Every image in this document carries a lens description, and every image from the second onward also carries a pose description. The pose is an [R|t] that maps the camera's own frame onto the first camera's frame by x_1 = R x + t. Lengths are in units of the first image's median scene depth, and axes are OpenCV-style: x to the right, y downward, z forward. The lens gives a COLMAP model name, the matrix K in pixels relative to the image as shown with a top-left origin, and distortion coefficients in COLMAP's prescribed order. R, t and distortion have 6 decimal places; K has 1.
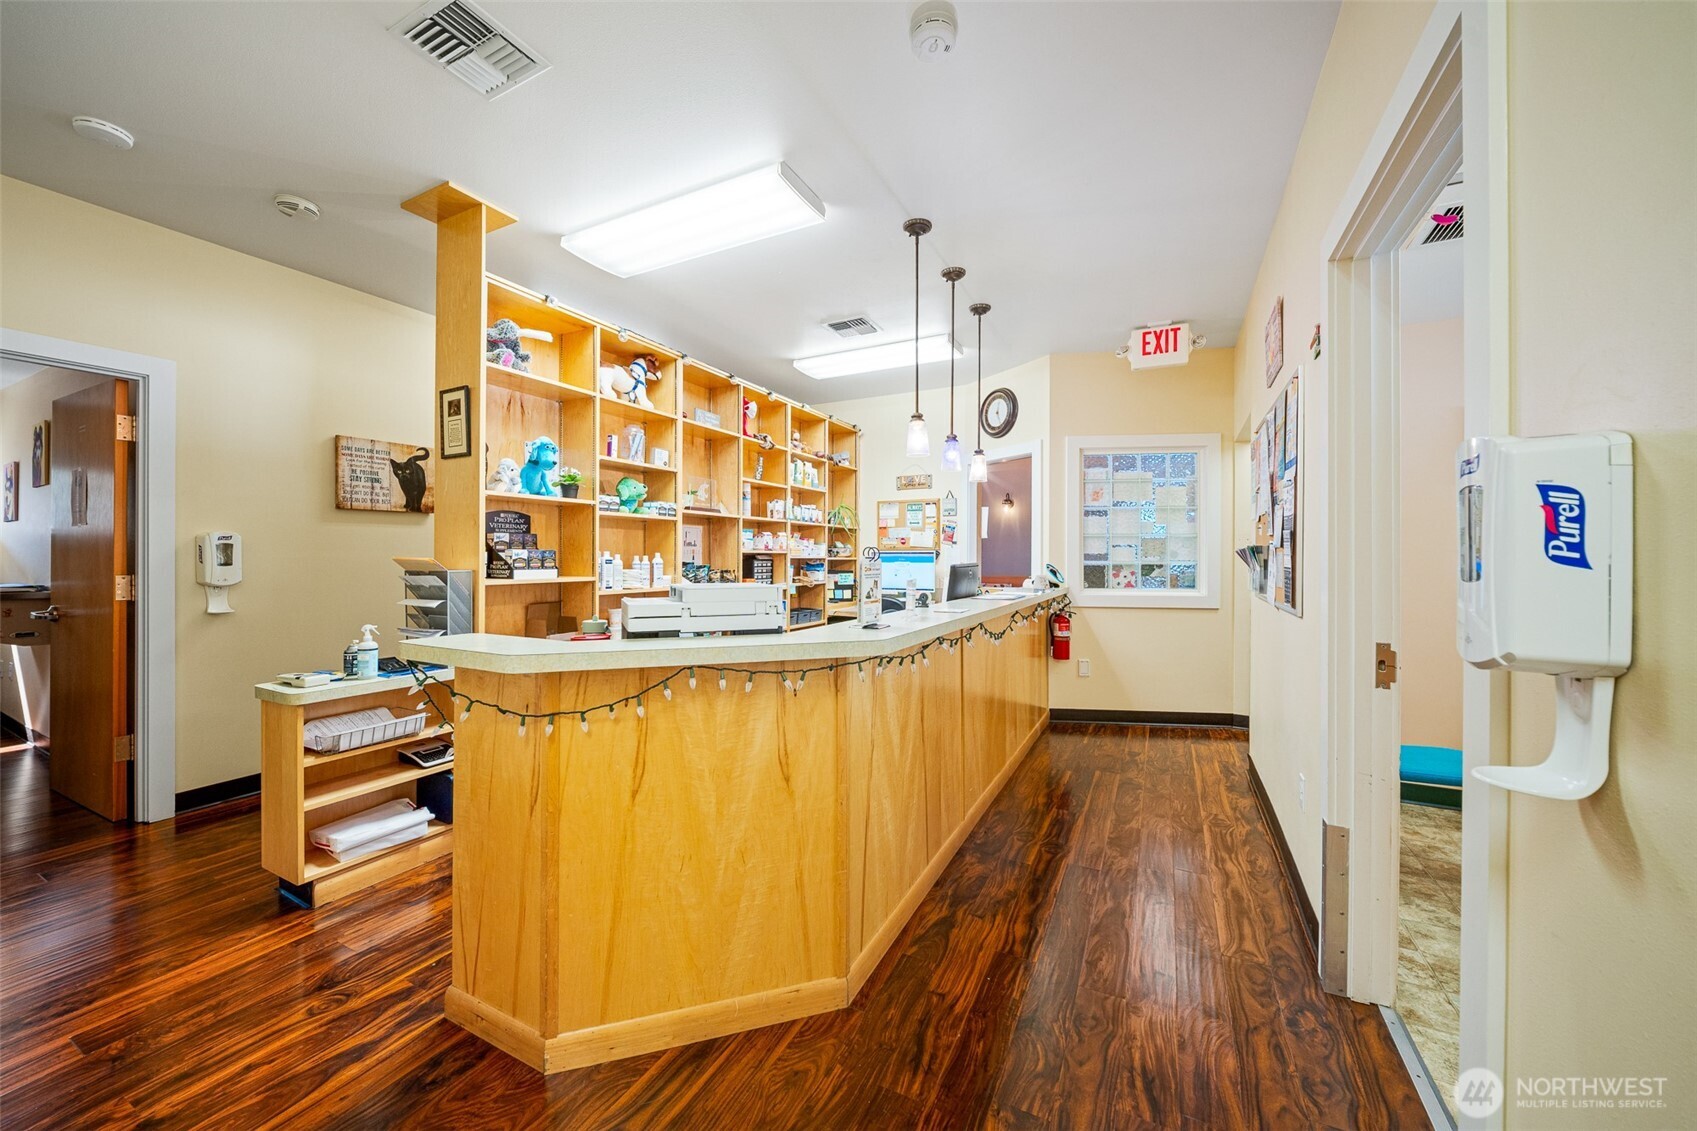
lens RADIAL K [[610.9, 0, 855.7], [0, 610.9, 558.8], [0, 0, 1]] dist [-0.002671, -0.000735]
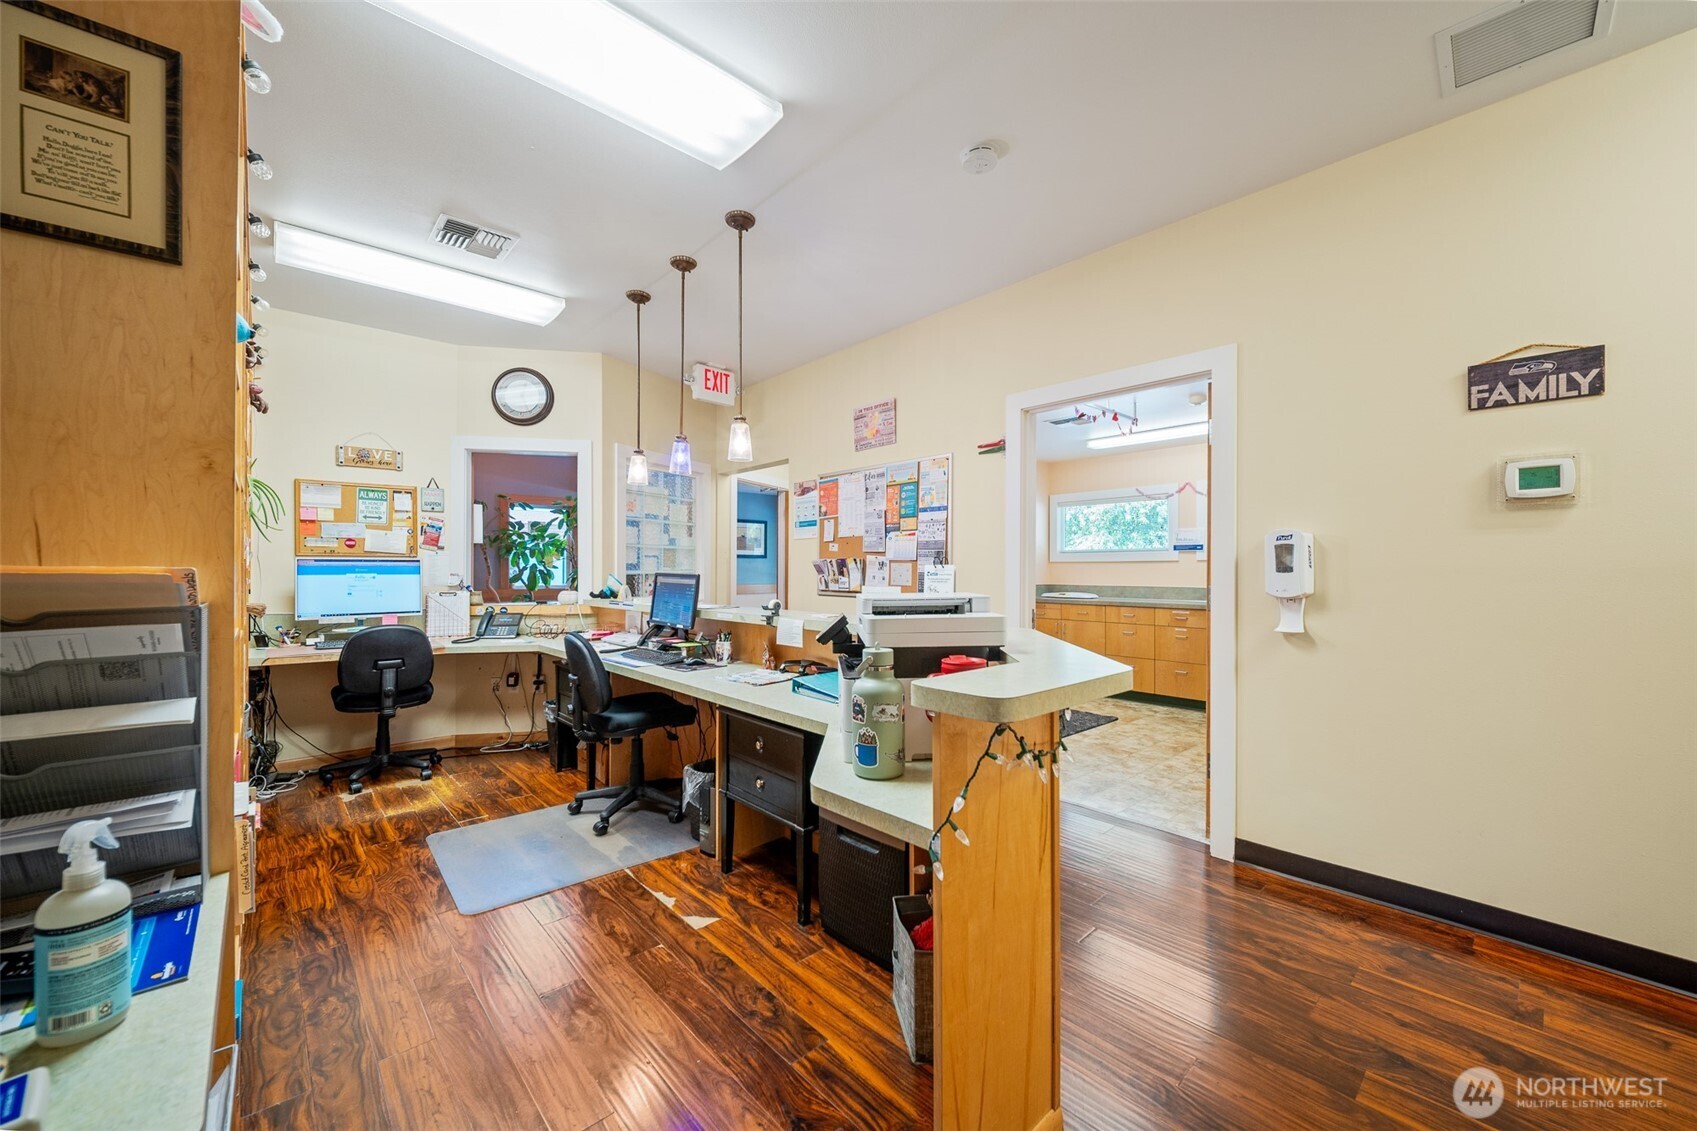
lens RADIAL K [[631.2, 0, 841.6], [0, 631.2, 570.4], [0, 0, 1]] dist [-0.000229, -0.000188]
pose [[0.363426, -0.003822, 0.931615, -0.386918], [0.002811, 0.999992, 0.003006, 0.000814], [-0.931619, 0.001527, 0.363434, 0.247538]]
